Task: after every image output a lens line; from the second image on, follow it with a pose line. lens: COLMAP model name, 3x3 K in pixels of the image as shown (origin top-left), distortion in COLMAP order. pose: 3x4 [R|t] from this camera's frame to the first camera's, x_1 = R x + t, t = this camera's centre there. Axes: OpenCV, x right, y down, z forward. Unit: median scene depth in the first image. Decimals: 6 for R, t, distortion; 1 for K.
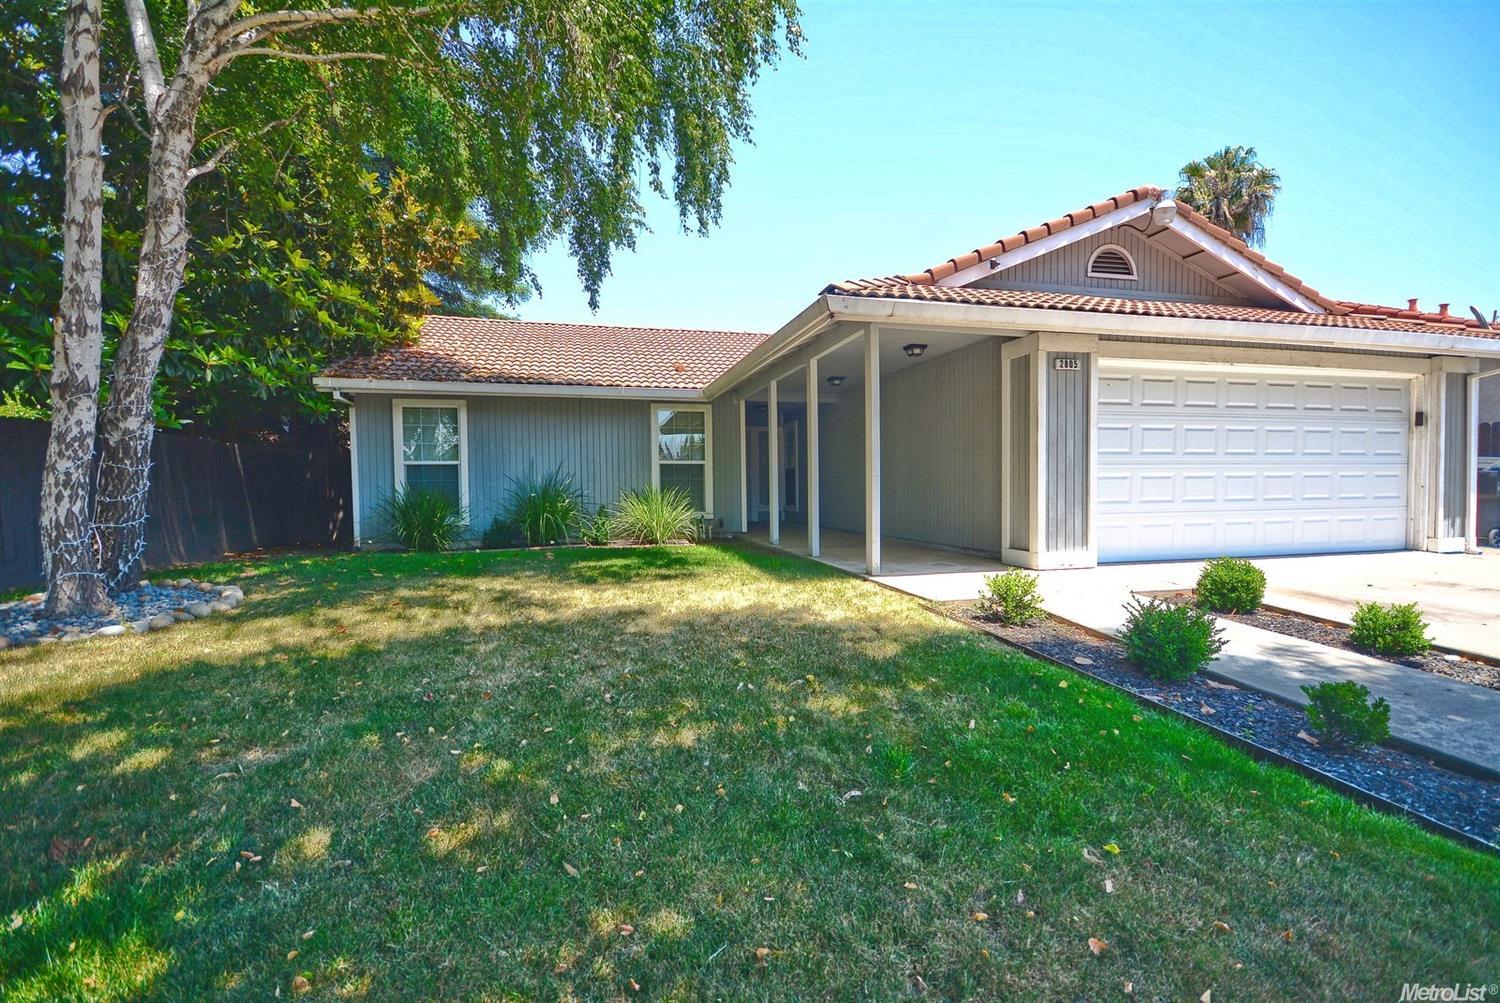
lens RADIAL K [[659.9, 0, 743.2], [0, 659.9, 511.1], [0, 0, 1]] dist [0.012677, -0.013597]
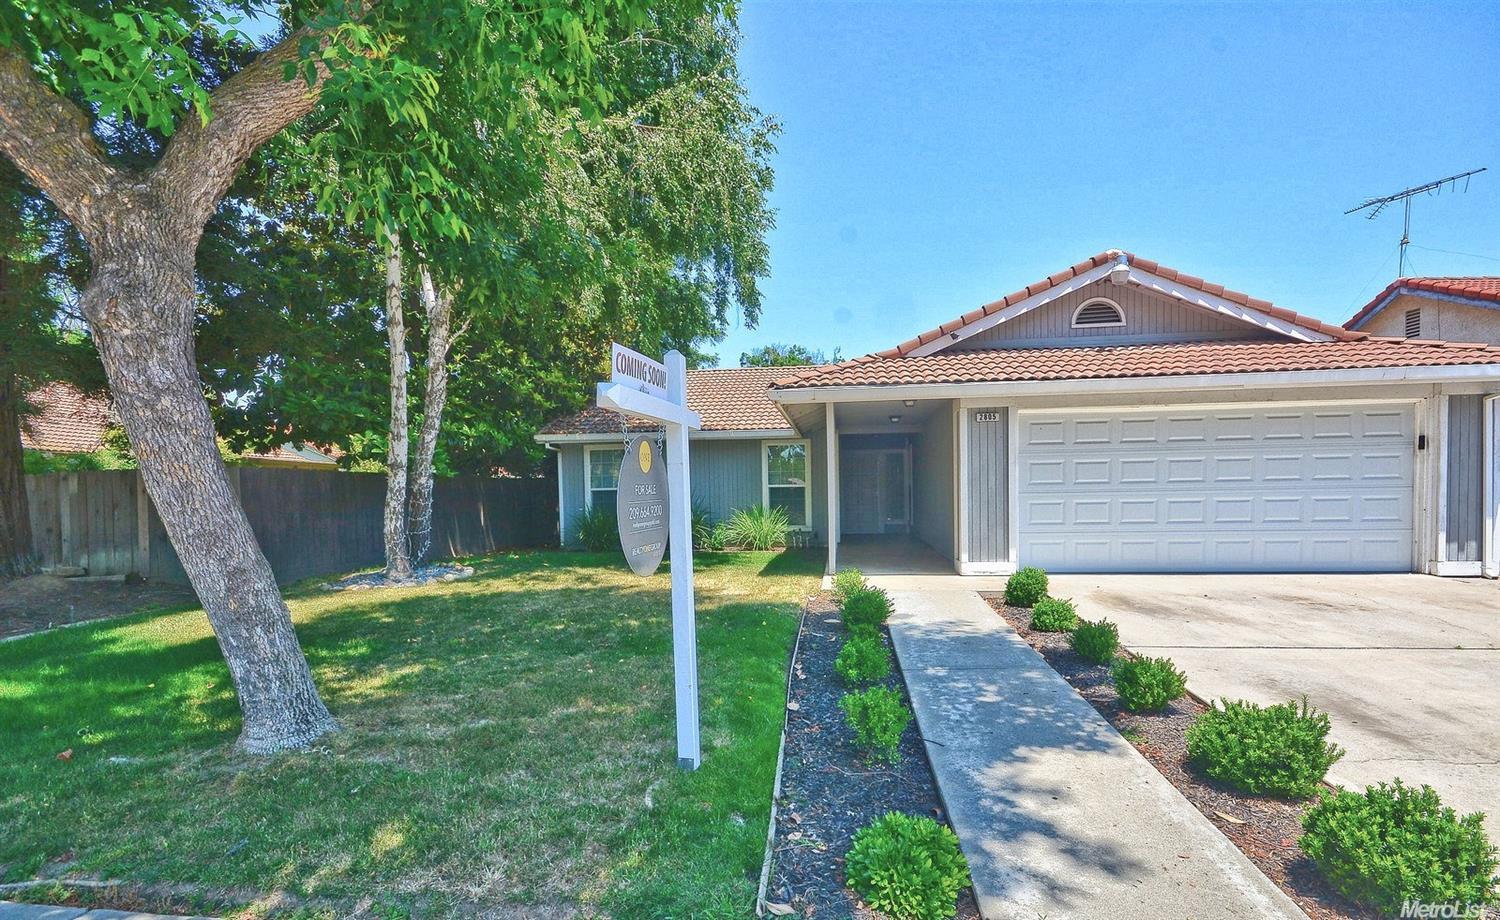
lens RADIAL K [[681.6, 0, 746.7], [0, 681.6, 522.9], [0, 0, 1]] dist [0.002894, -0.000279]
pose [[0.934096, 0.007825, -0.356935, 0.467604], [-0.006010, 0.999963, 0.006195, -0.018546], [0.356970, -0.003642, 0.934109, -0.365107]]
